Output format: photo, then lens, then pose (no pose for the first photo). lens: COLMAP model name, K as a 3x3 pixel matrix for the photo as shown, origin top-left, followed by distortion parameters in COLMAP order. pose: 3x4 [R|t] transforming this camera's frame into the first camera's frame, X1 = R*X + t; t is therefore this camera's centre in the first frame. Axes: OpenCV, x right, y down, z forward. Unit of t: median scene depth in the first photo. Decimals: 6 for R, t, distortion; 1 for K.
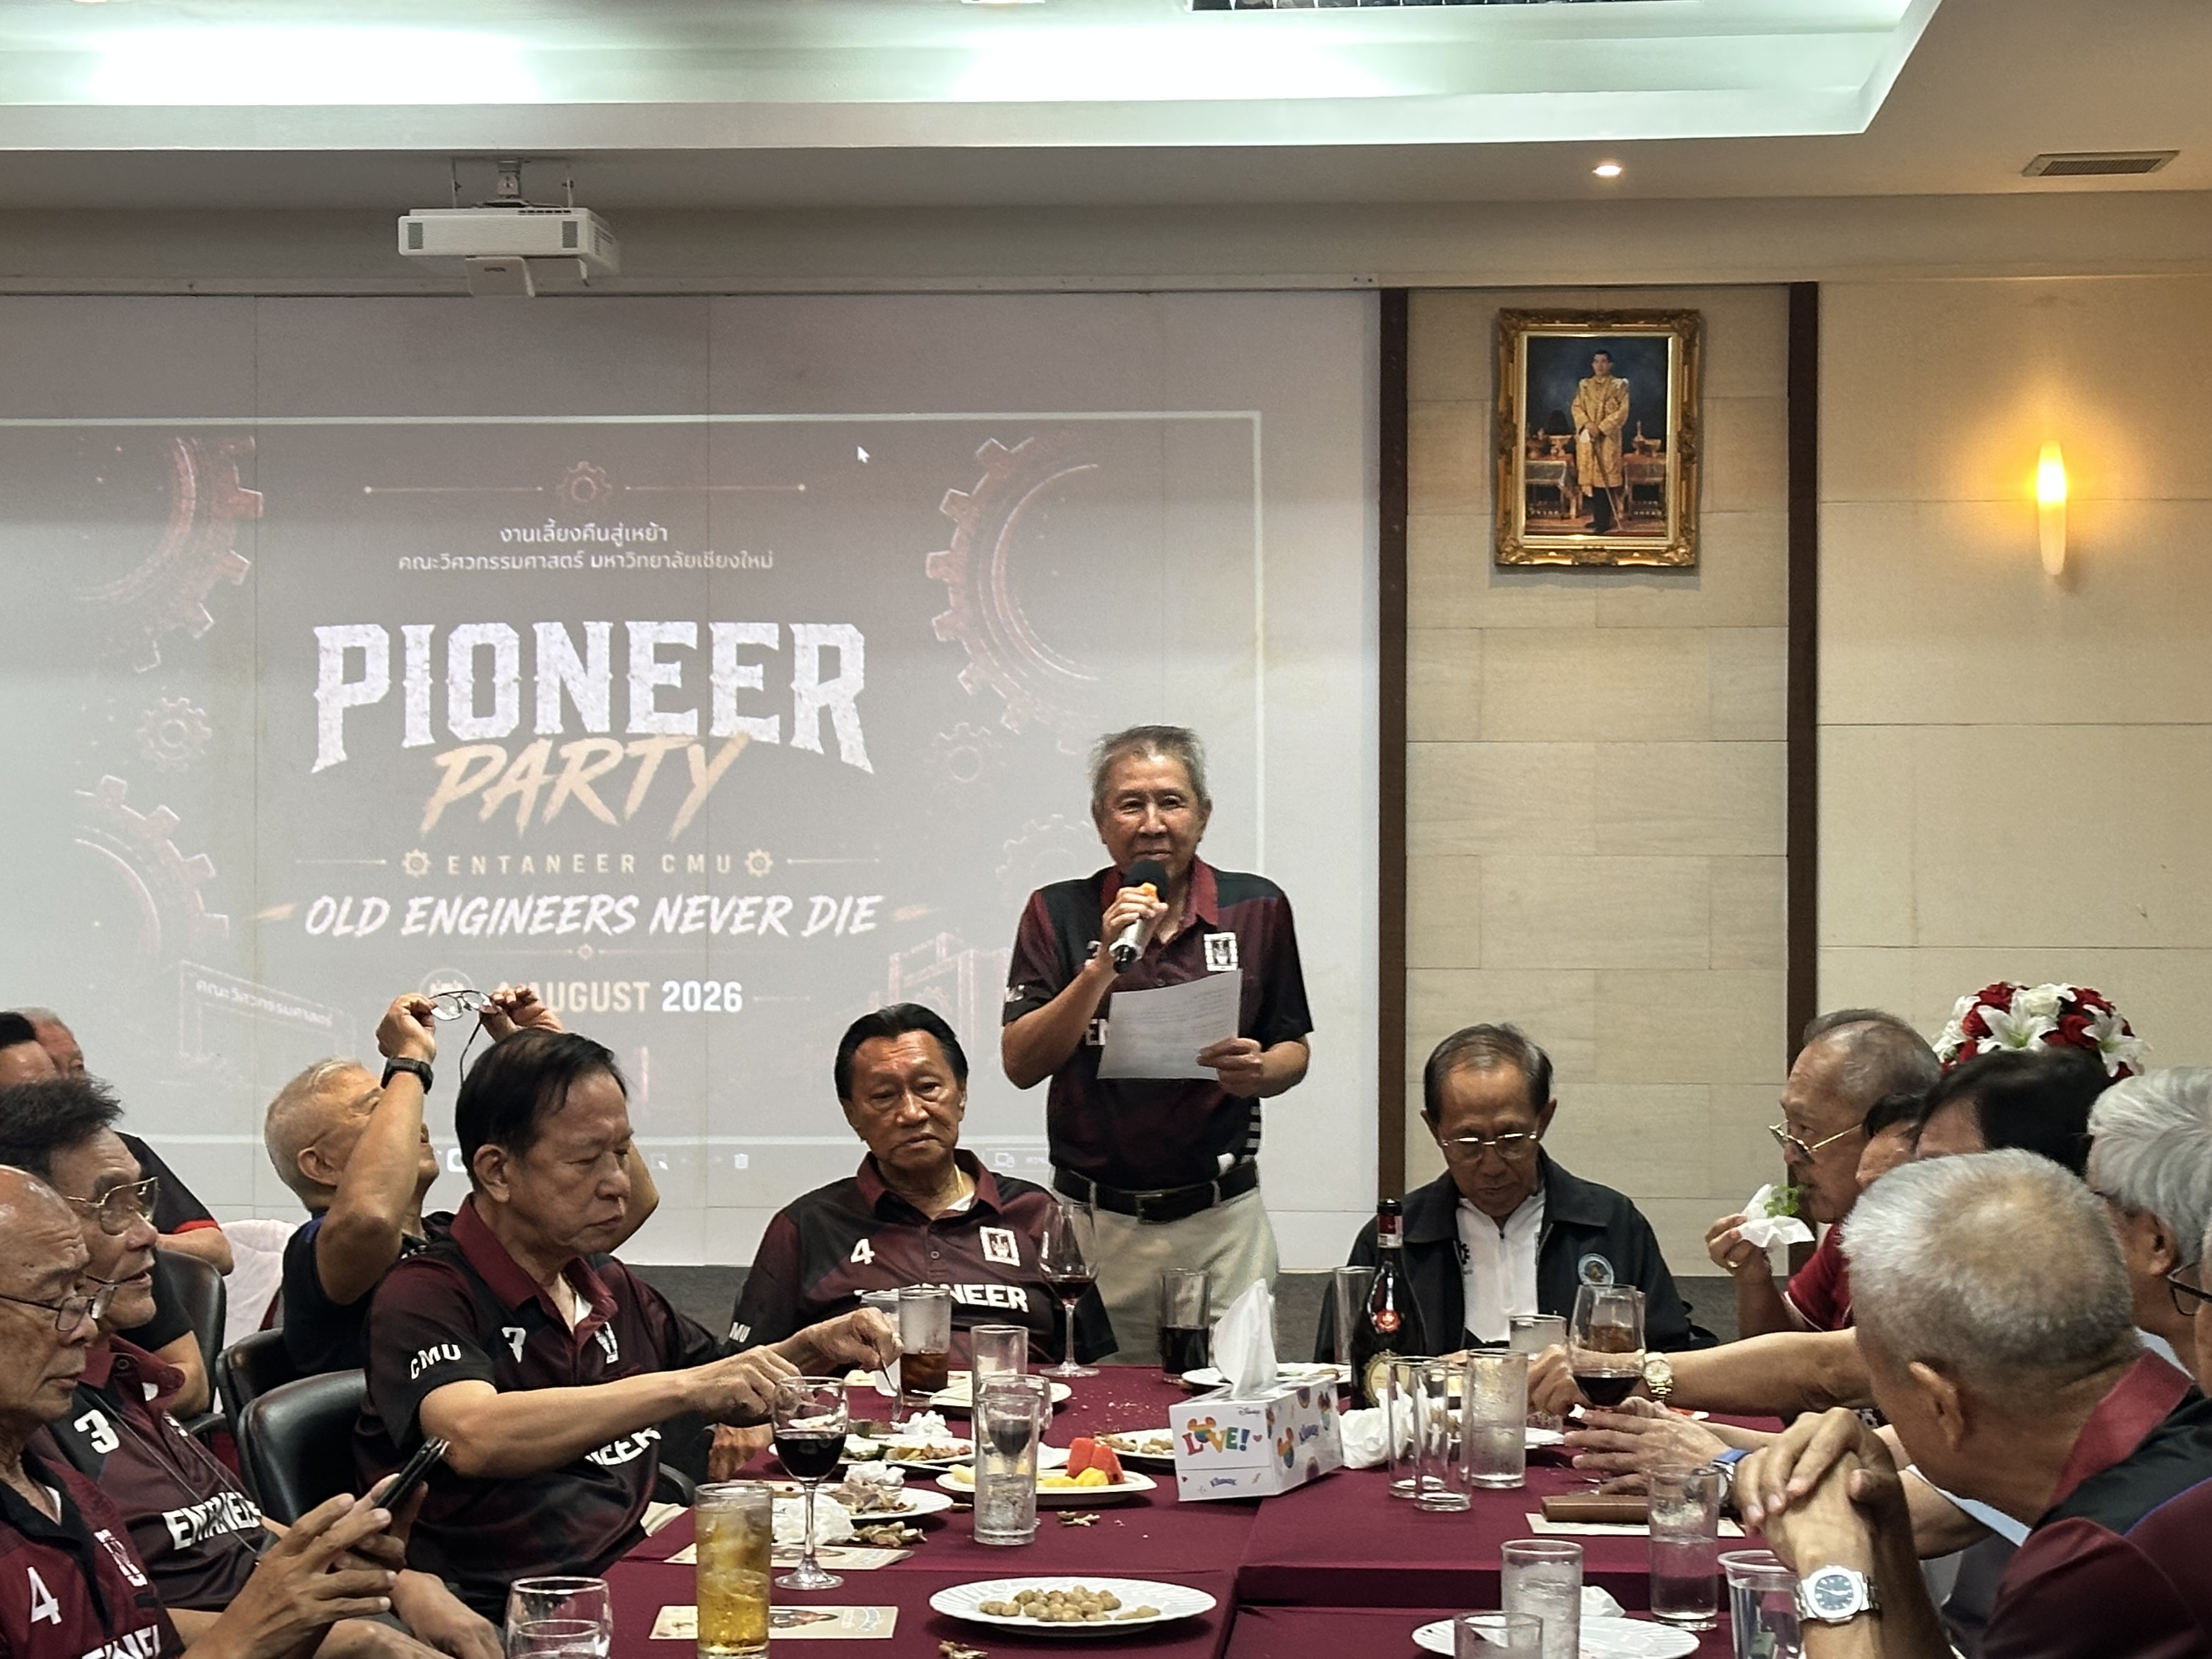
lens RADIAL K [[4607.3, 0, 1125.0], [0, 4607.3, 863.6], [0, 0, 1]] dist [0.122796, 0.000000]
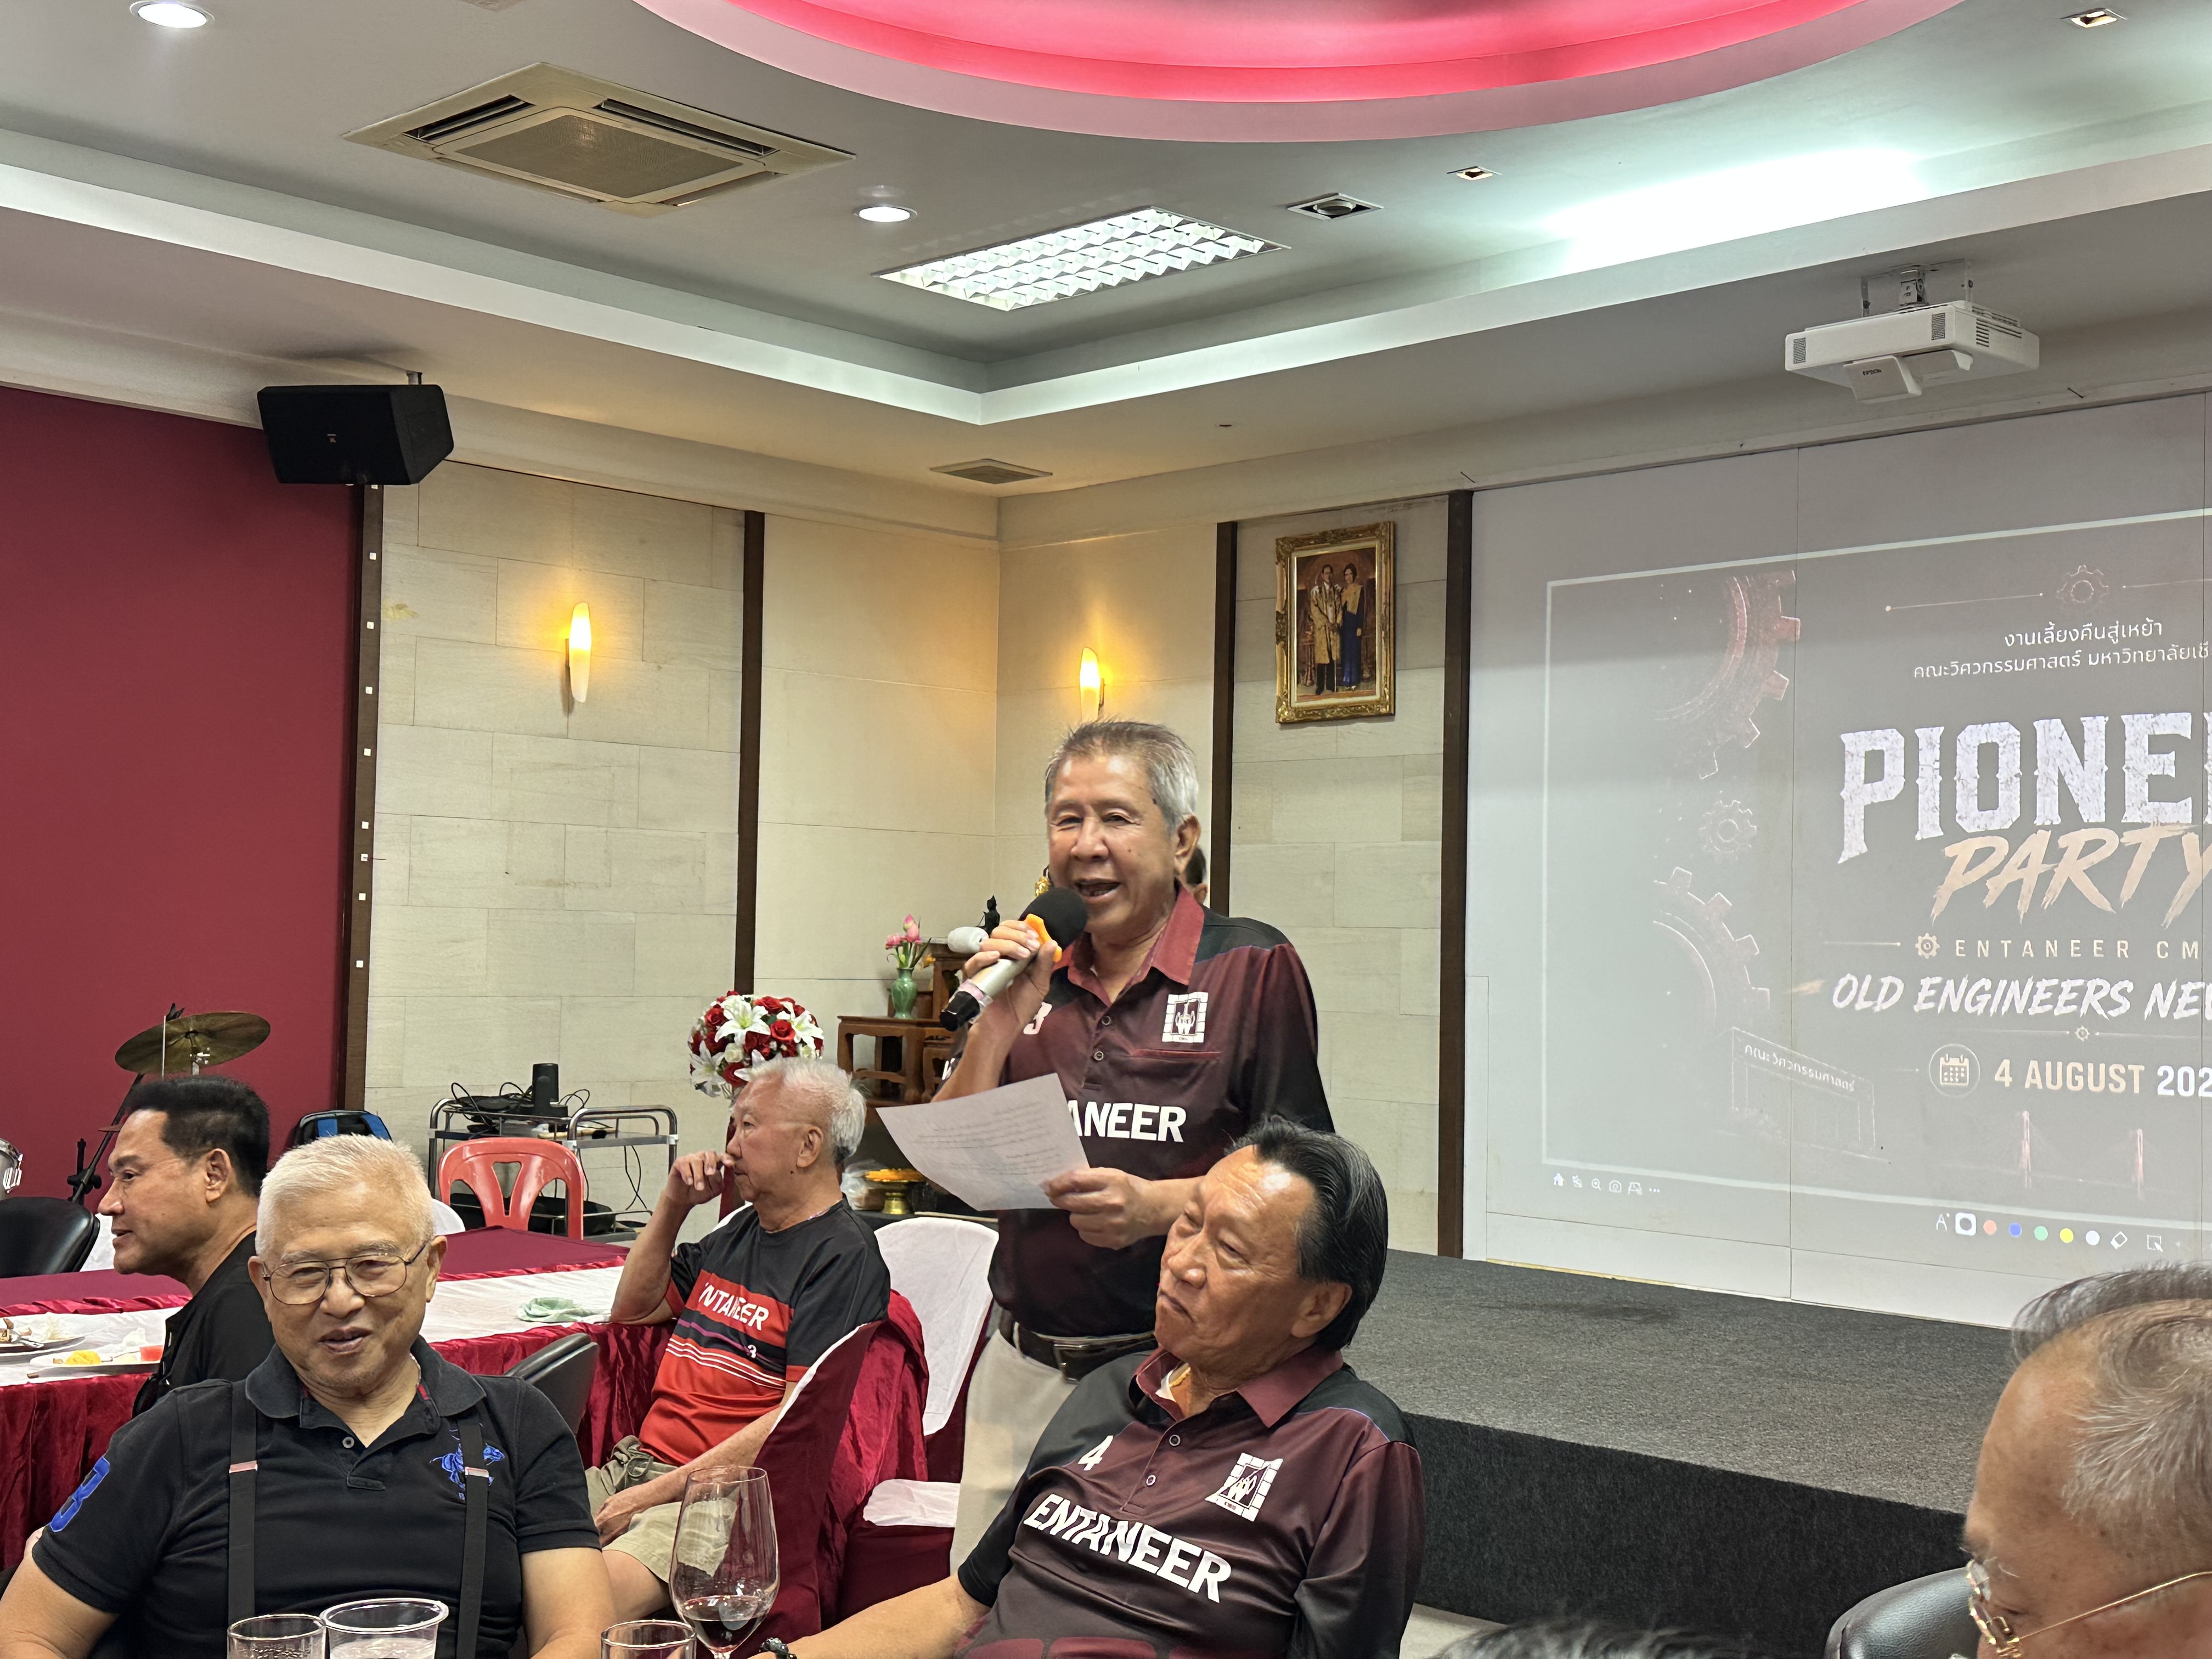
lens RADIAL K [[2671.0, 0, 1084.2], [0, 2671.0, 831.4], [0, 0, 1]] dist [0.117499, 0.000000]
pose [[0.749343, -0.015381, -0.662003, 0.121046], [-0.018470, 0.998856, -0.044114, 0.004812], [0.661924, 0.045284, 0.748202, 0.391185]]
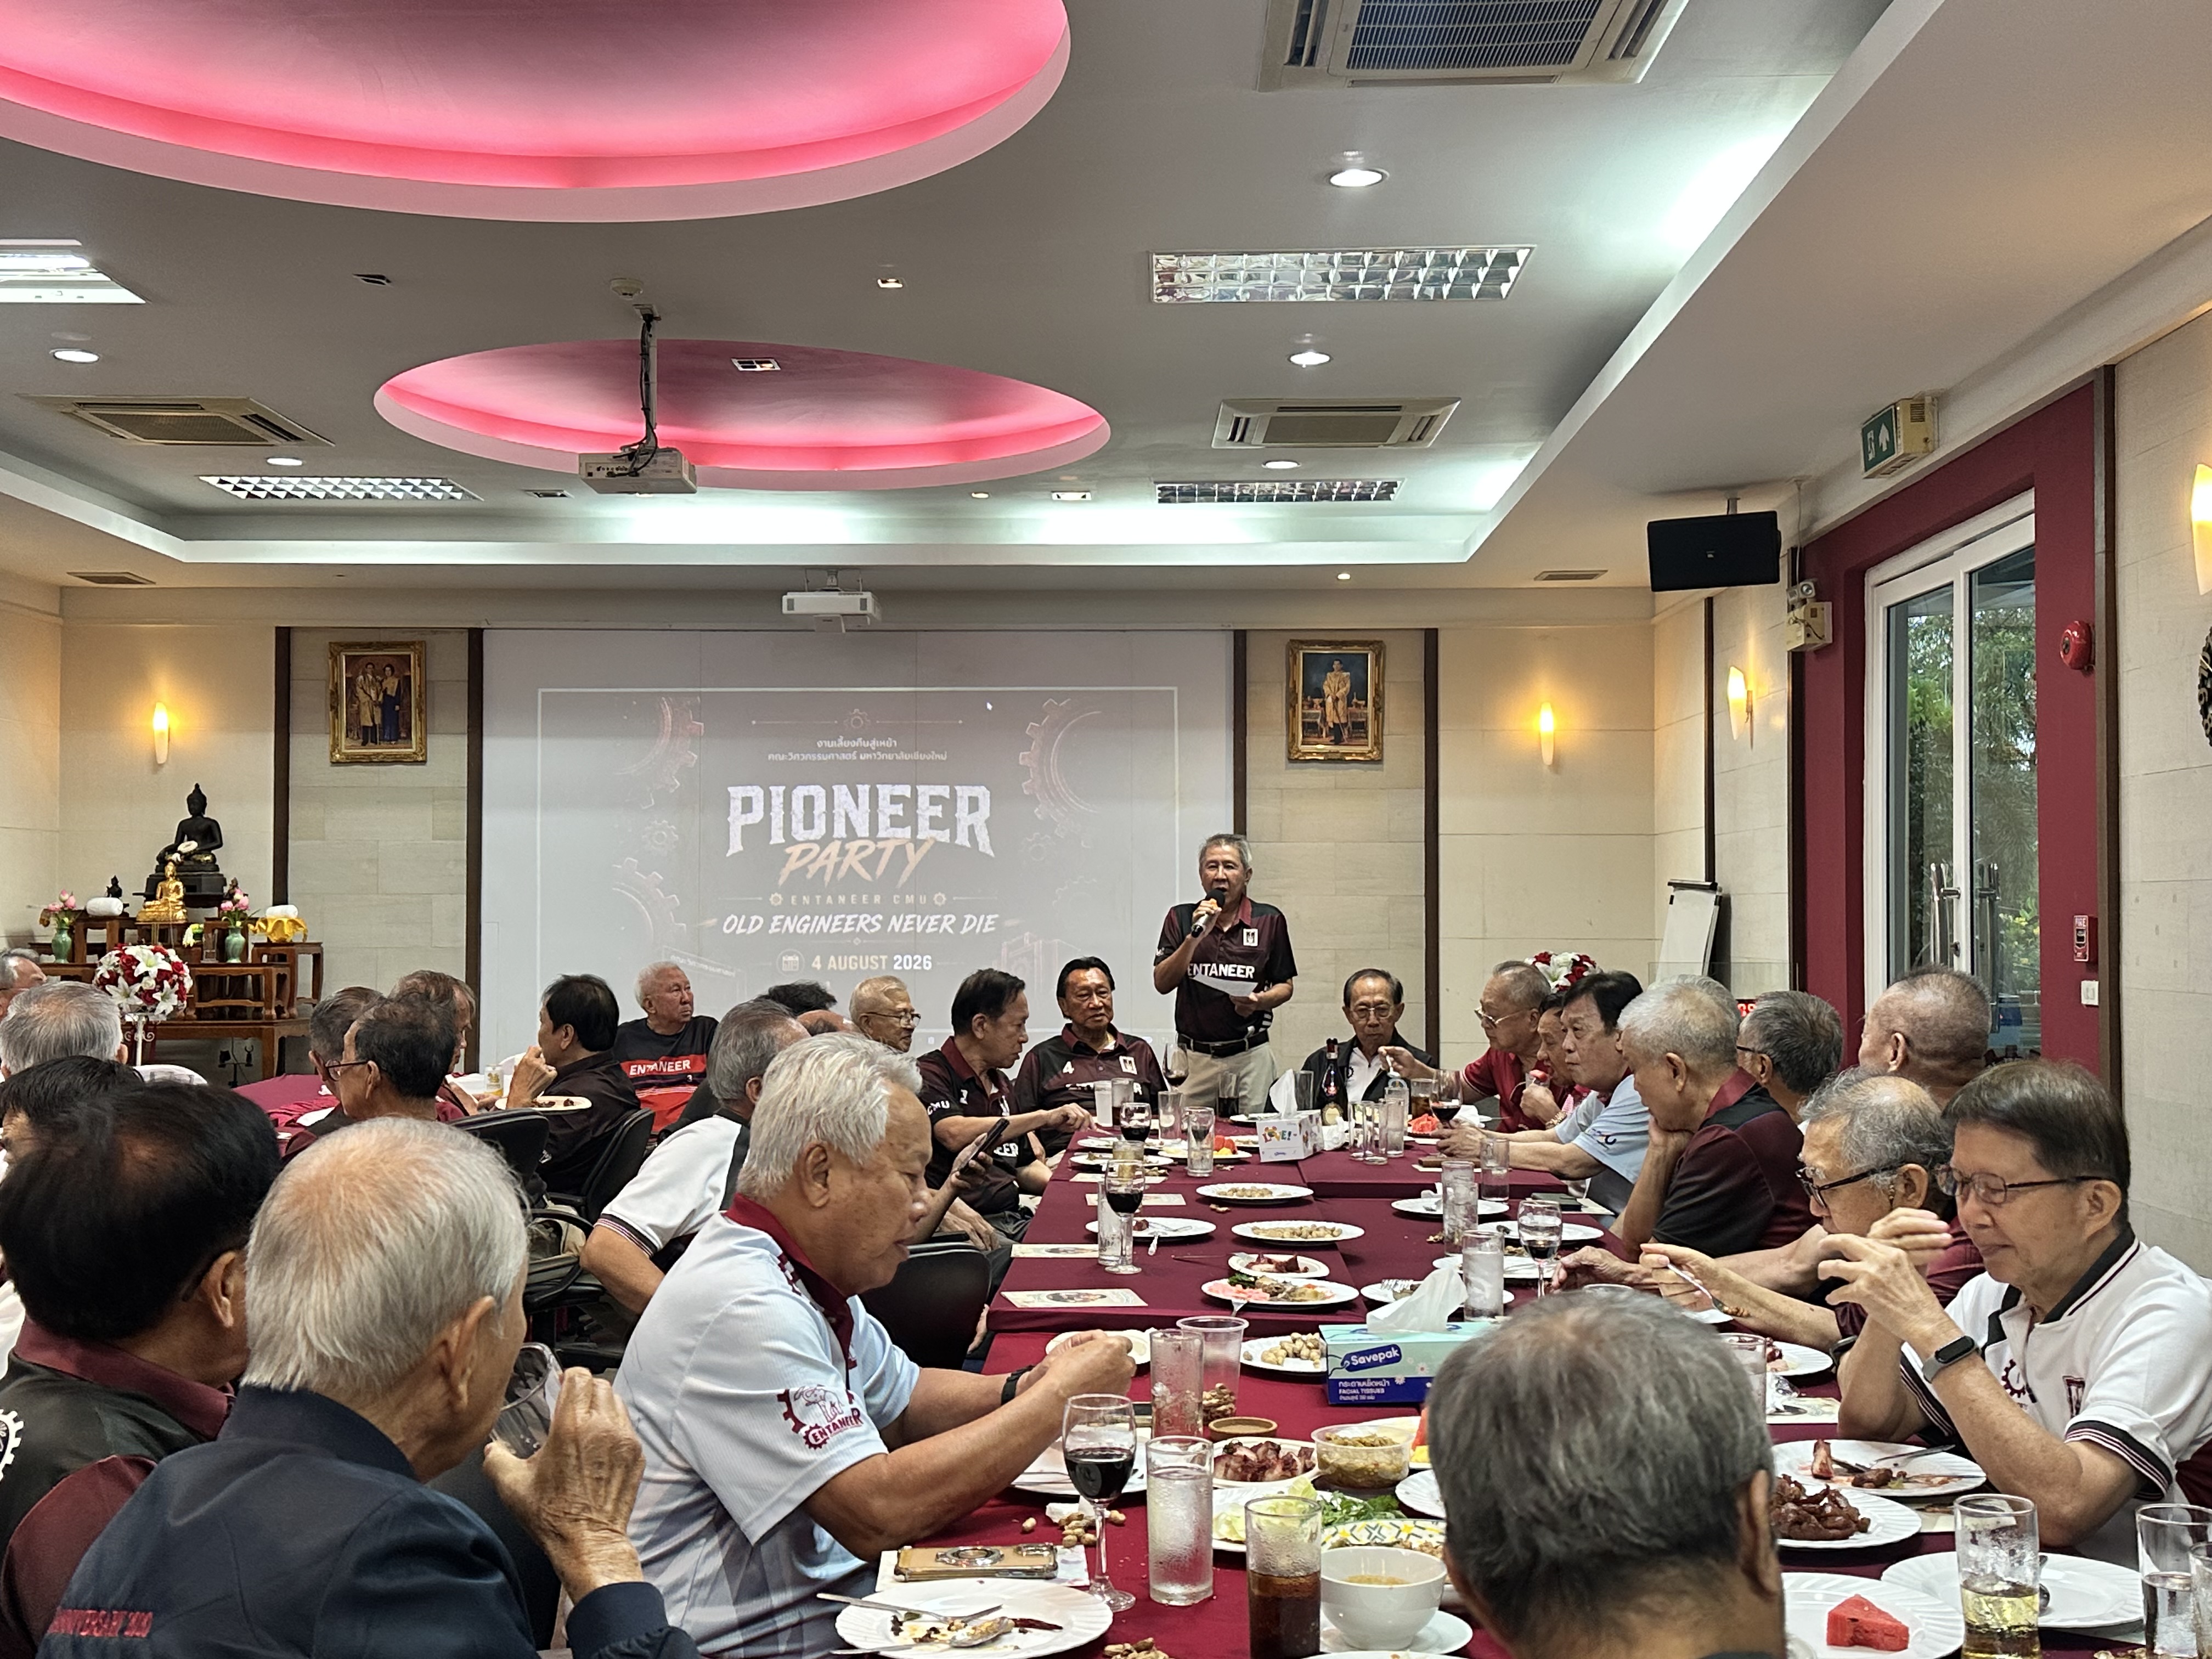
lens RADIAL K [[2370.9, 0, 1110.4], [0, 2370.9, 847.4], [0, 0, 1]] dist [0.133732, 0.000000]
pose [[0.999041, 0.001050, 0.043778, -0.048902], [0.000019, 0.999702, -0.024400, 0.002751], [-0.043790, 0.024378, 0.998743, -0.089348]]
